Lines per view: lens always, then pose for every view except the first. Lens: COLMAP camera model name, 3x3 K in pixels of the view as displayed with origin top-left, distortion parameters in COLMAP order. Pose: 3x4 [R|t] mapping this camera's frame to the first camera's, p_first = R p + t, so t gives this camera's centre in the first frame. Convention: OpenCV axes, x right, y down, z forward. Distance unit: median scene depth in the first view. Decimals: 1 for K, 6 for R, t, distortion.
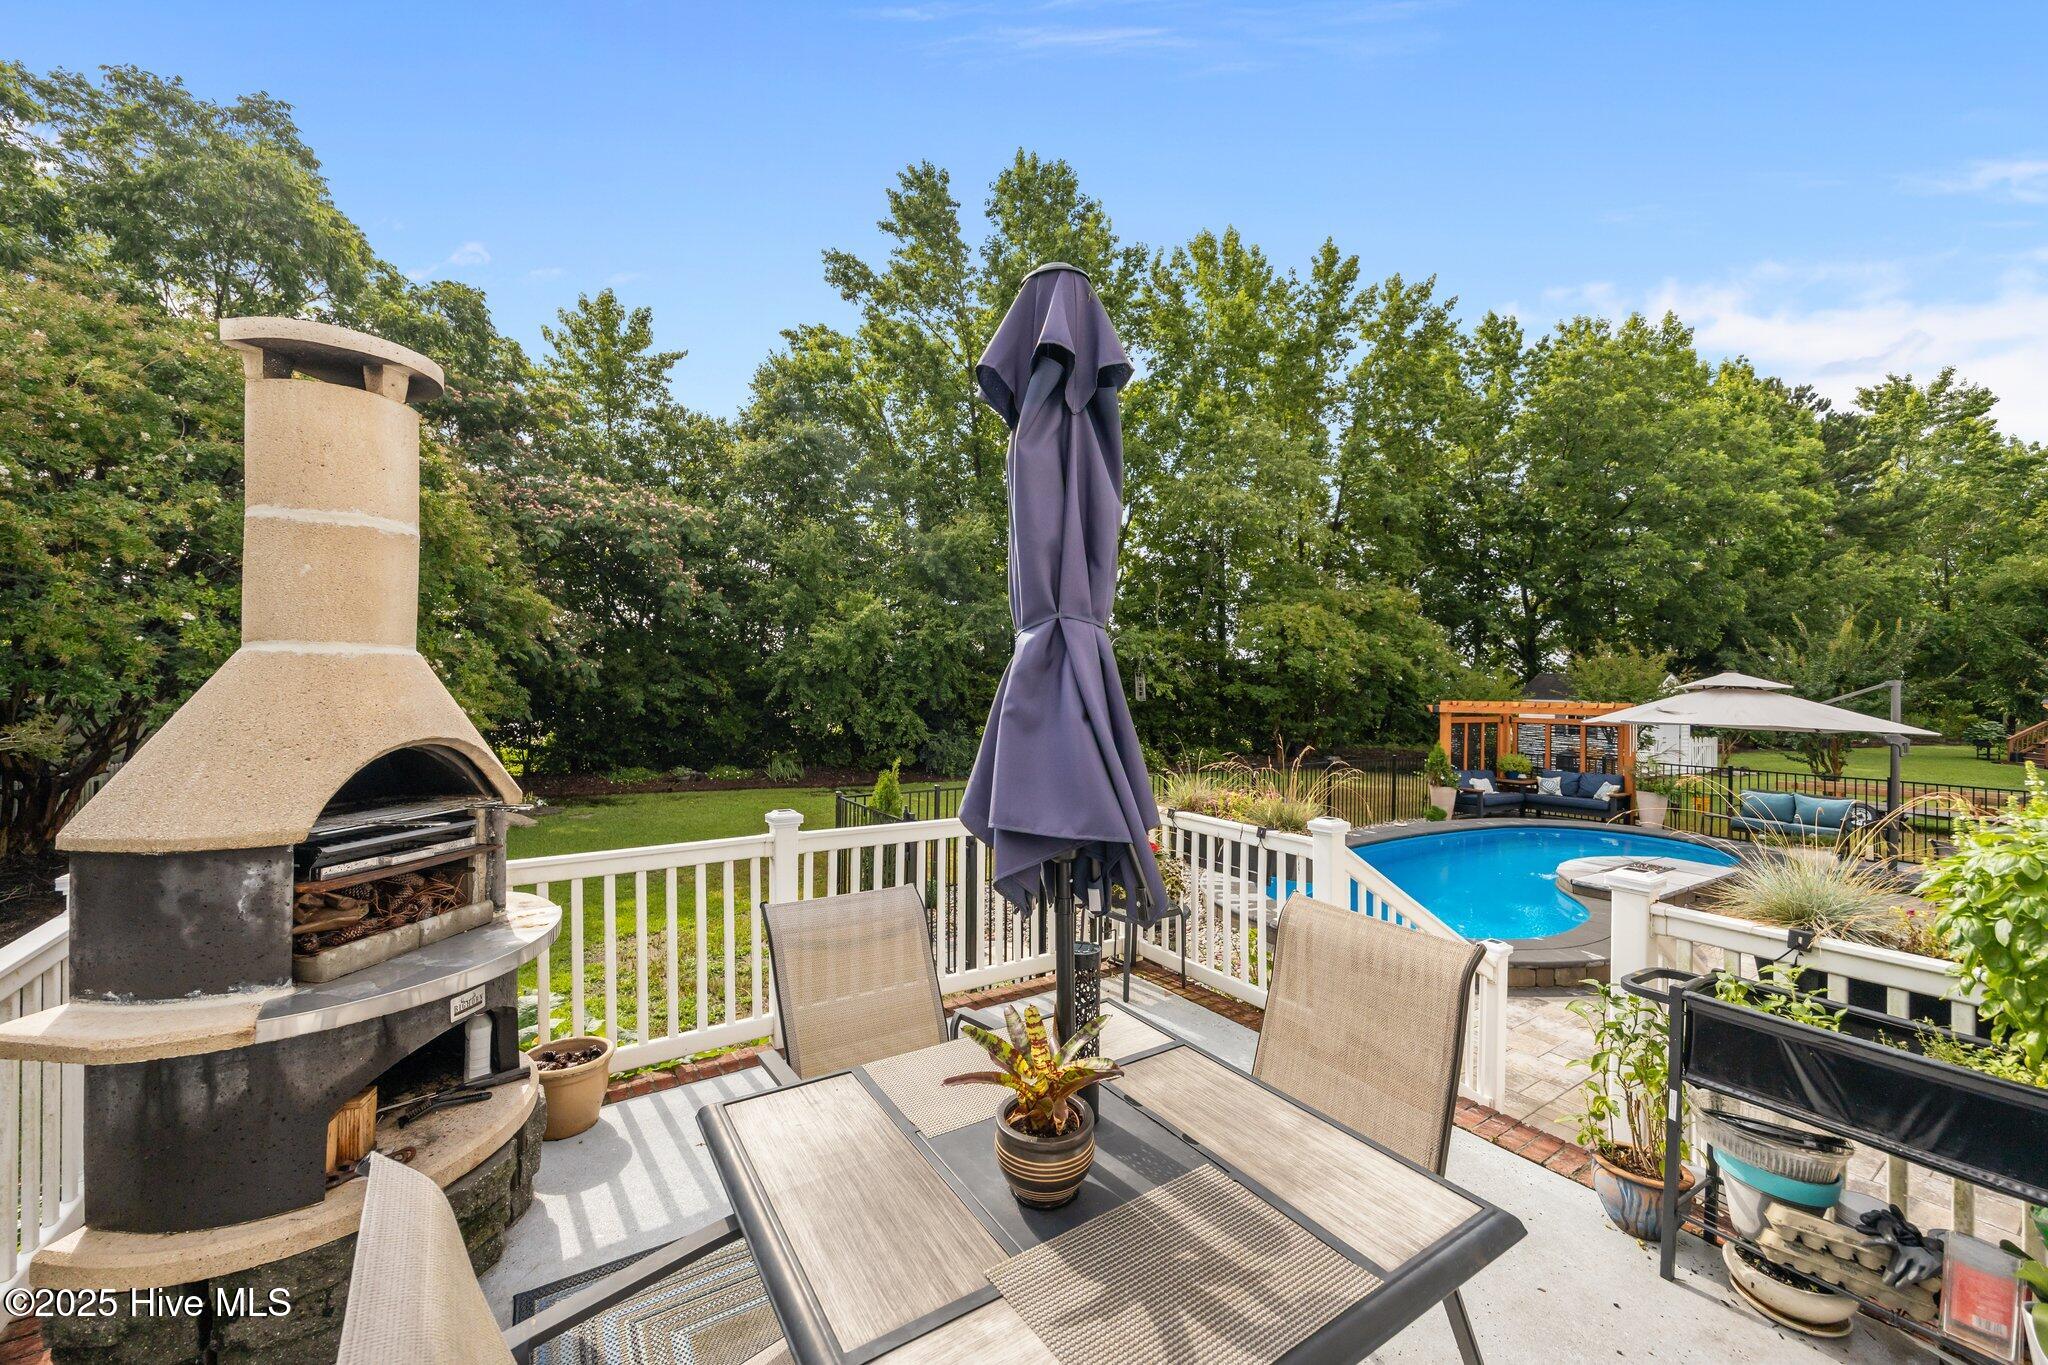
lens RADIAL K [[788.8, 0, 1030.4], [0, 788.8, 679.8], [0, 0, 1]] dist [-0.003614, -0.000226]
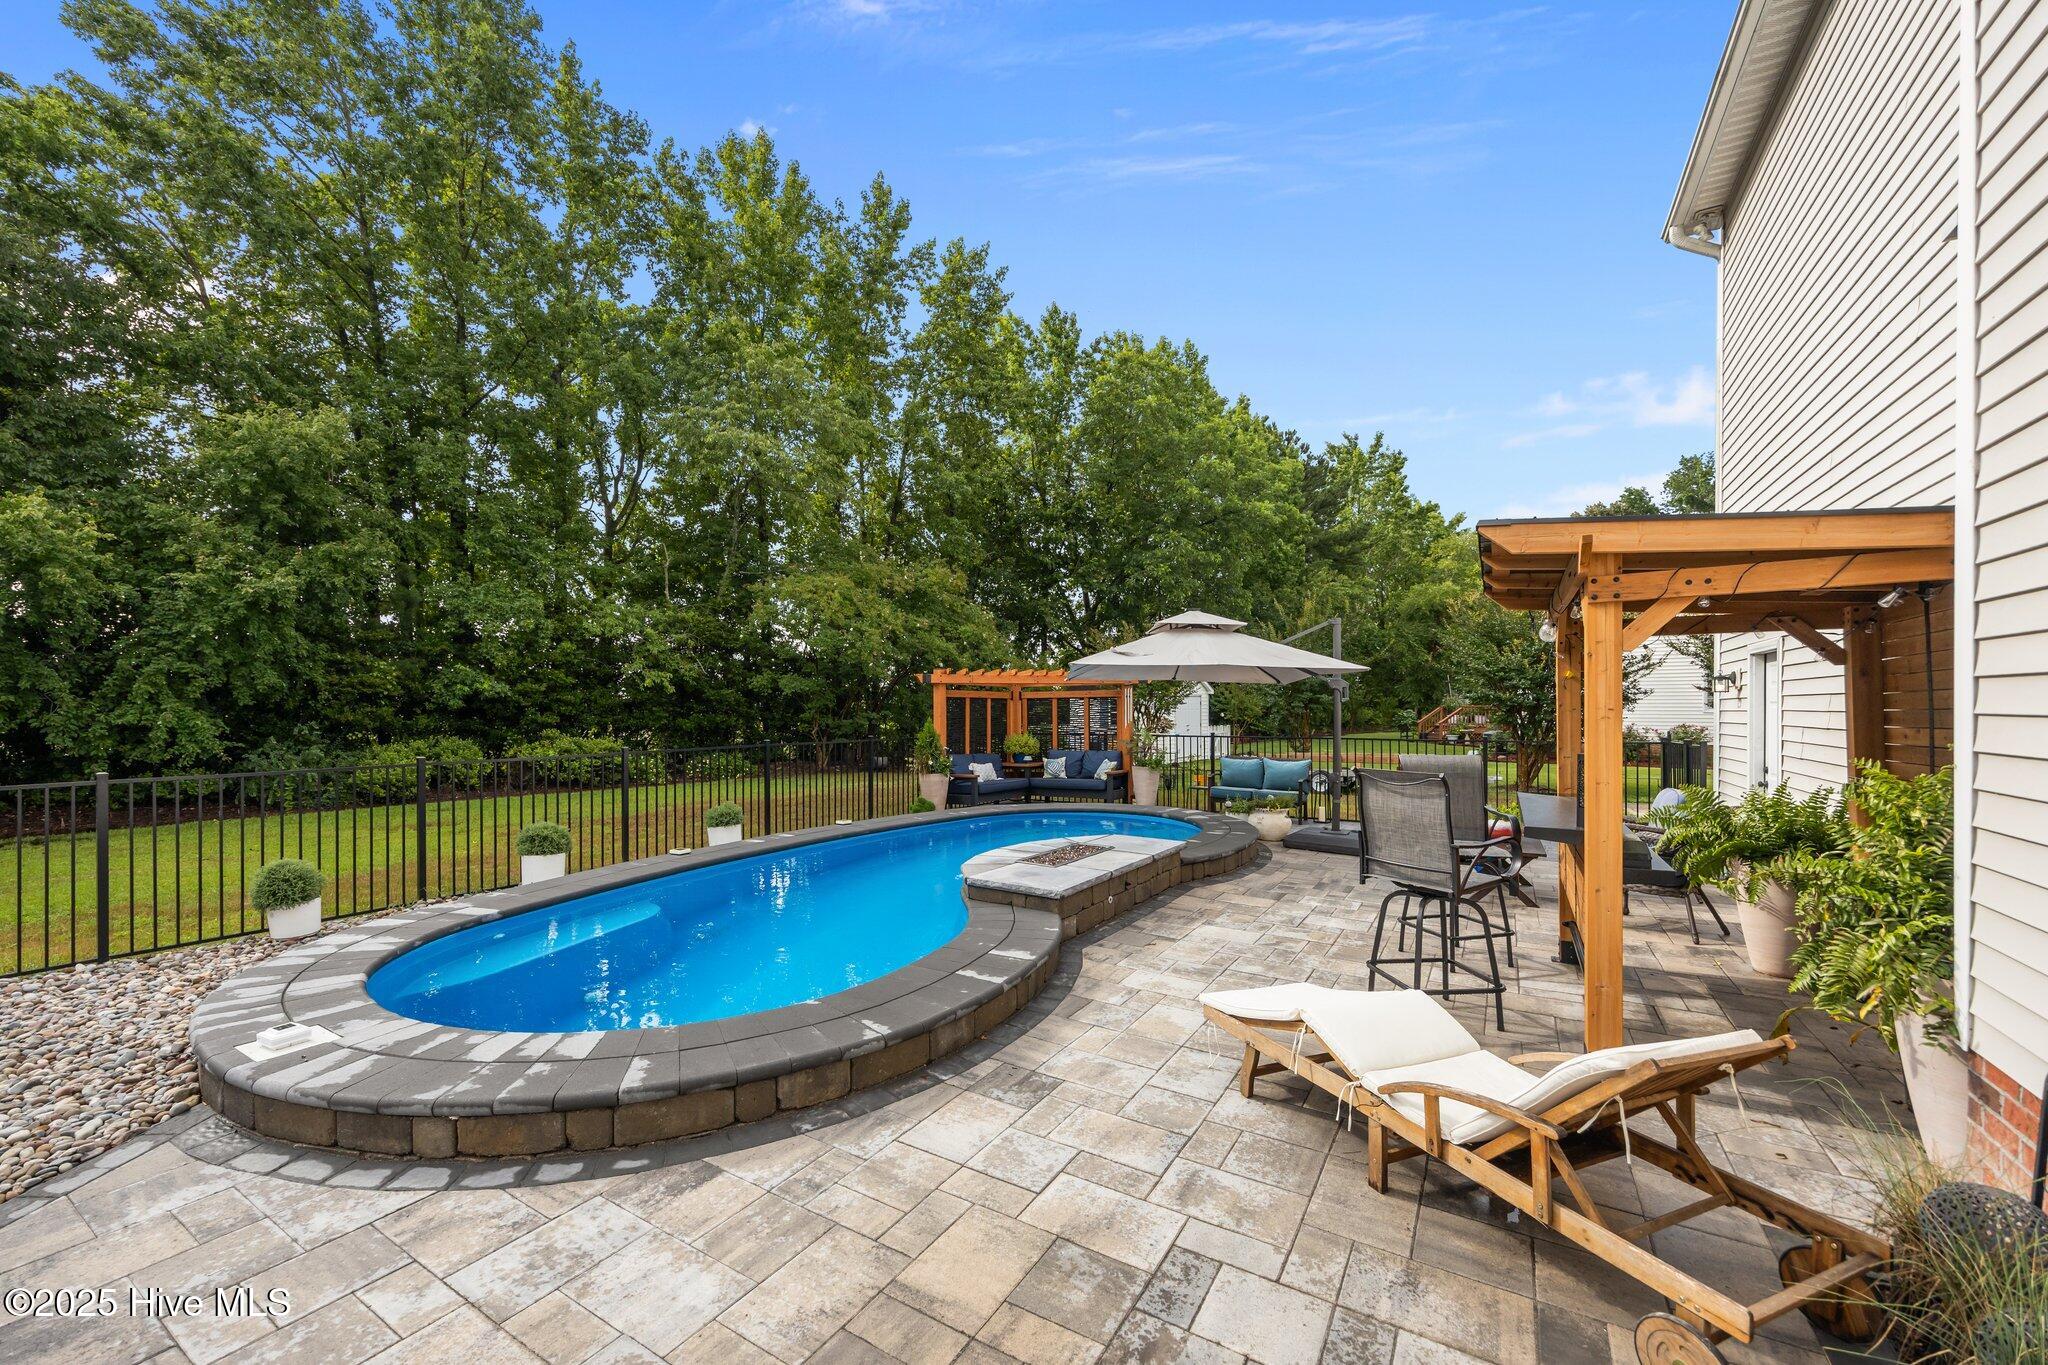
lens RADIAL K [[810.3, 0, 1014.3], [0, 810.3, 709.9], [0, 0, 1]] dist [-0.001460, -0.000228]
pose [[0.907662, -0.017764, 0.419325, 0.125974], [0.012781, 0.999810, 0.014690, 0.029527], [-0.419507, -0.007974, 0.907717, 0.104957]]
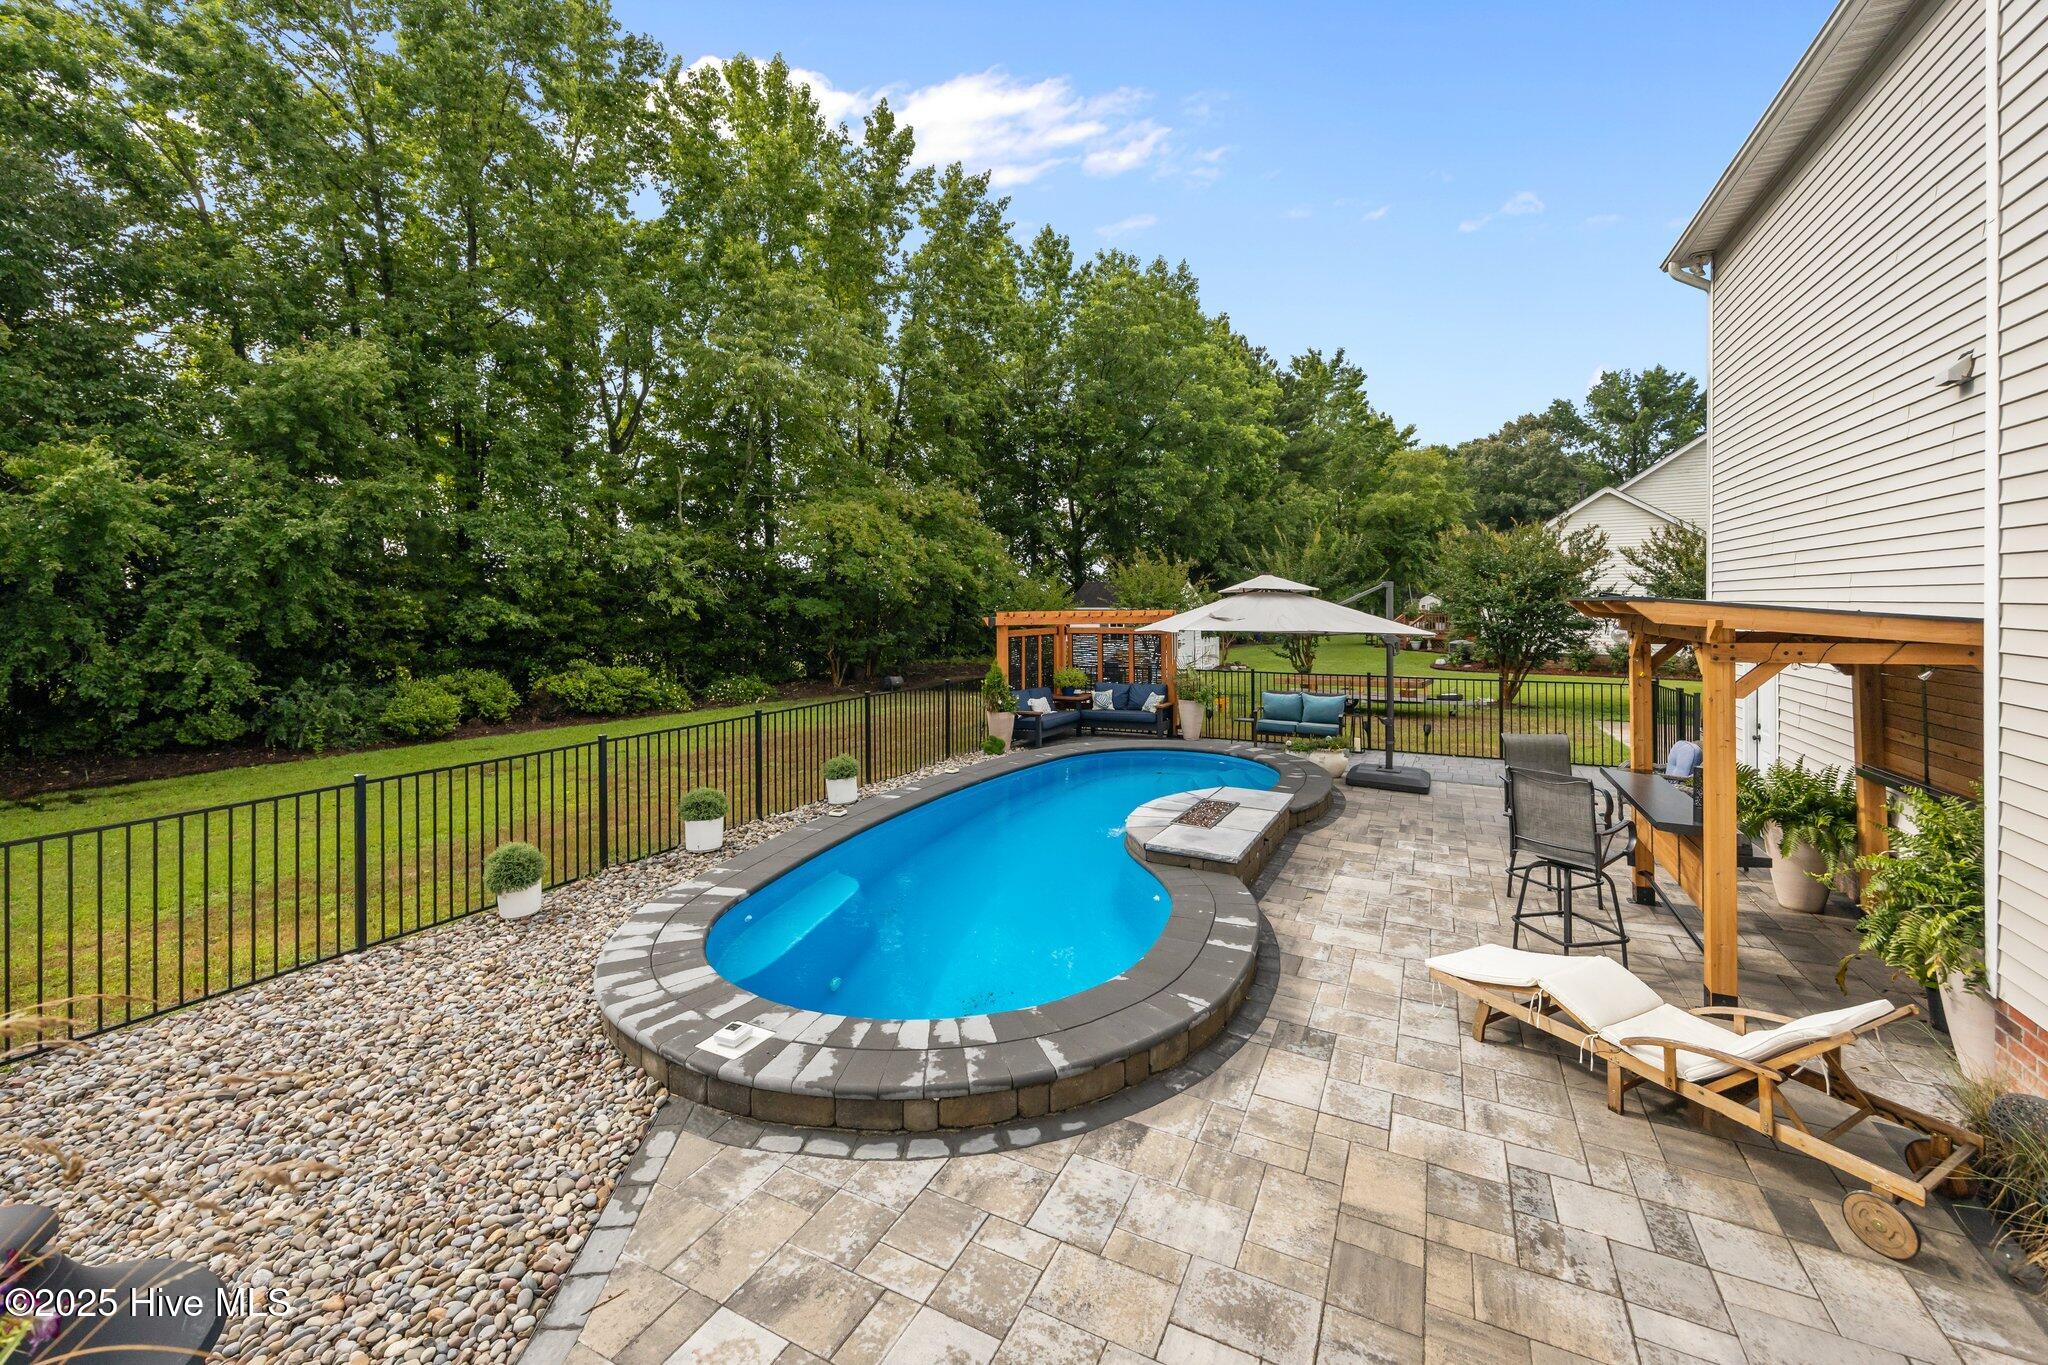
lens RADIAL K [[813.5, 0, 1040.6], [0, 813.5, 600.1], [0, 0, 1]] dist [-0.001067, 0.000002]
pose [[0.865734, -0.019863, 0.500109, 0.059666], [0.015918, 0.999799, 0.012153, 0.001641], [-0.500250, -0.002560, 0.865877, 0.104304]]
